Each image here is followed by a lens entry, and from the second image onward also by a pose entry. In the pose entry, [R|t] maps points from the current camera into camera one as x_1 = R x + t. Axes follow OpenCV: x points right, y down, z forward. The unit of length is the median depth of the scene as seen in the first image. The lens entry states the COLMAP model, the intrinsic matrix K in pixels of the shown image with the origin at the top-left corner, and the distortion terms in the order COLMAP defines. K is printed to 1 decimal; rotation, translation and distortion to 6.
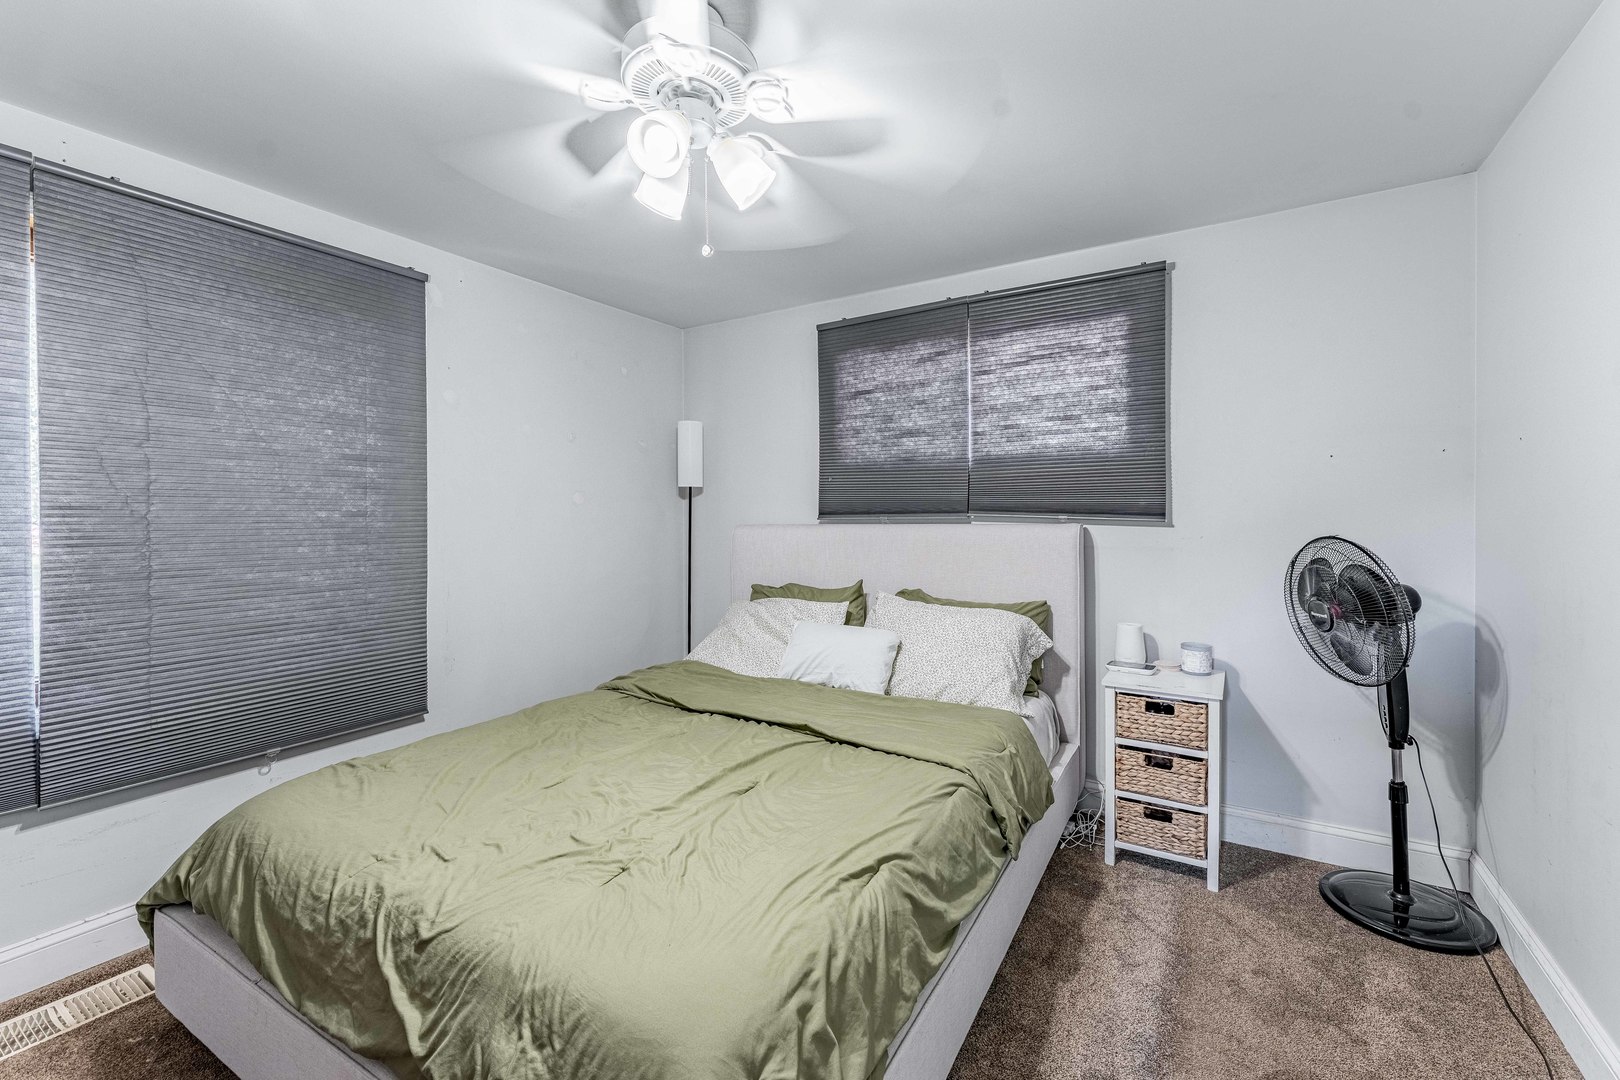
lens RADIAL K [[663.7, 0, 810.6], [0, 663.7, 515.6], [0, 0, 1]] dist [0.000827, -0.000025]
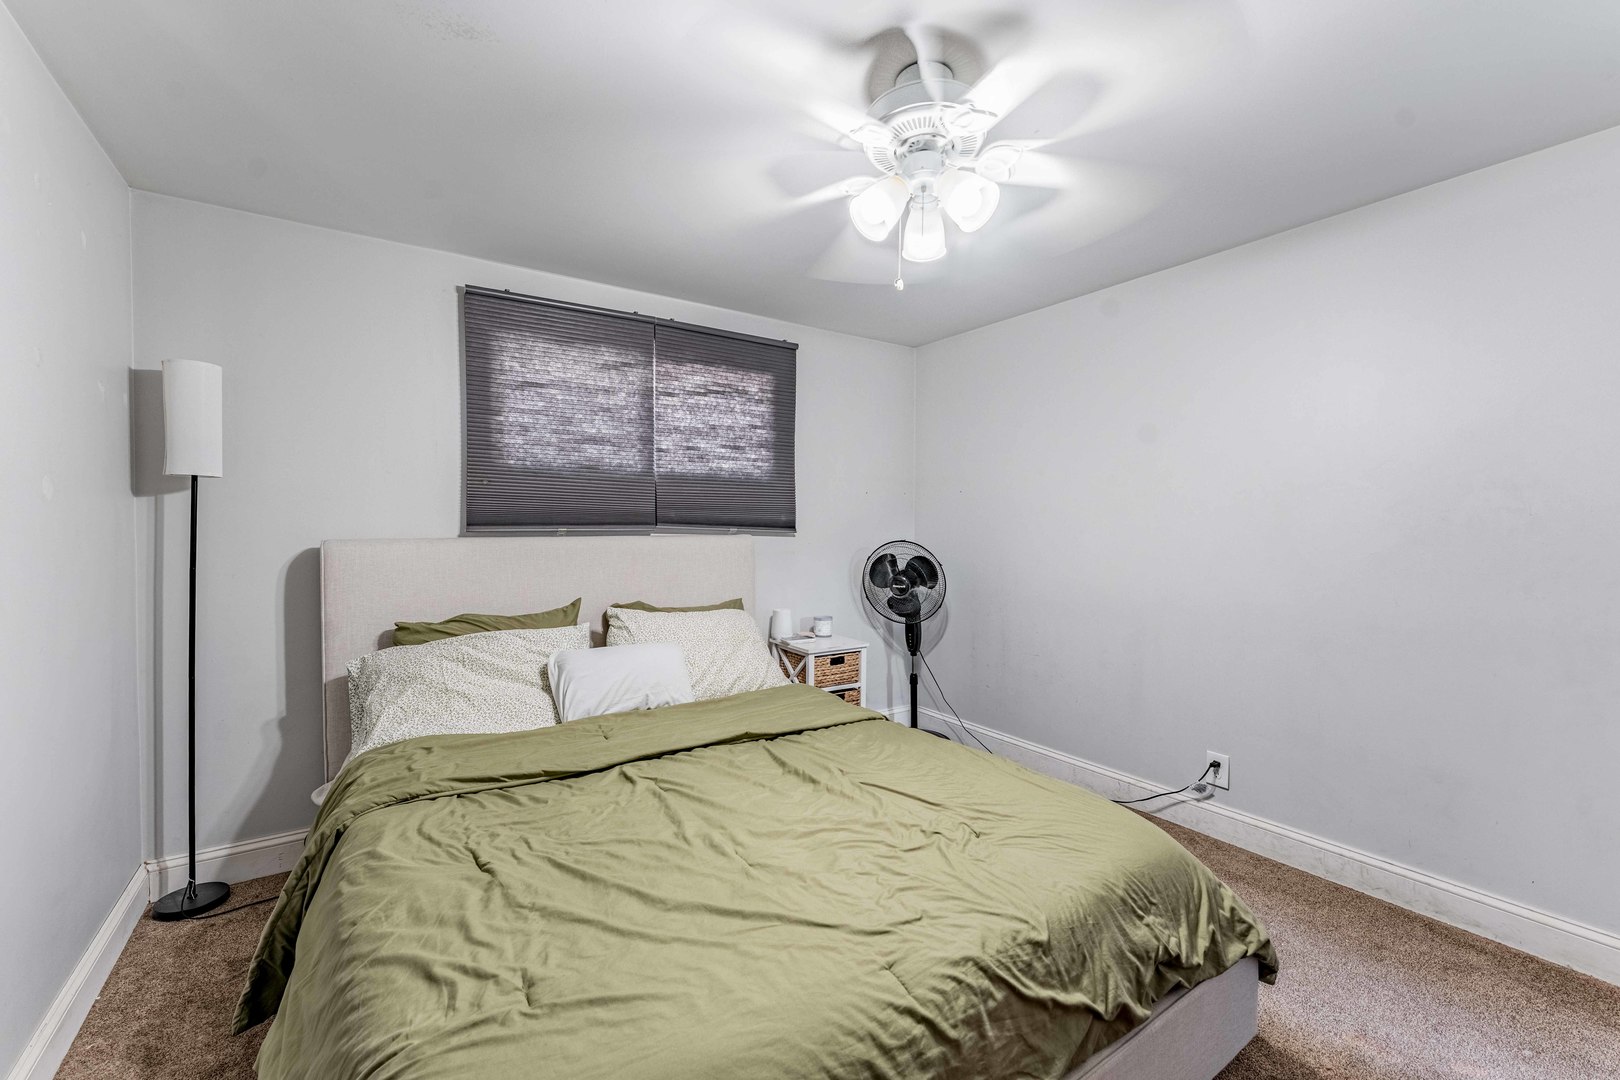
lens RADIAL K [[664.8, 0, 810.0], [0, 664.8, 540.0], [0, 0, 1]] dist [-0.000411, -0.000229]
pose [[0.419925, -0.012009, 0.907479, -0.647823], [-0.004027, 0.999878, 0.015095, 0.003099], [-0.907550, -0.009993, 0.419825, 0.355206]]
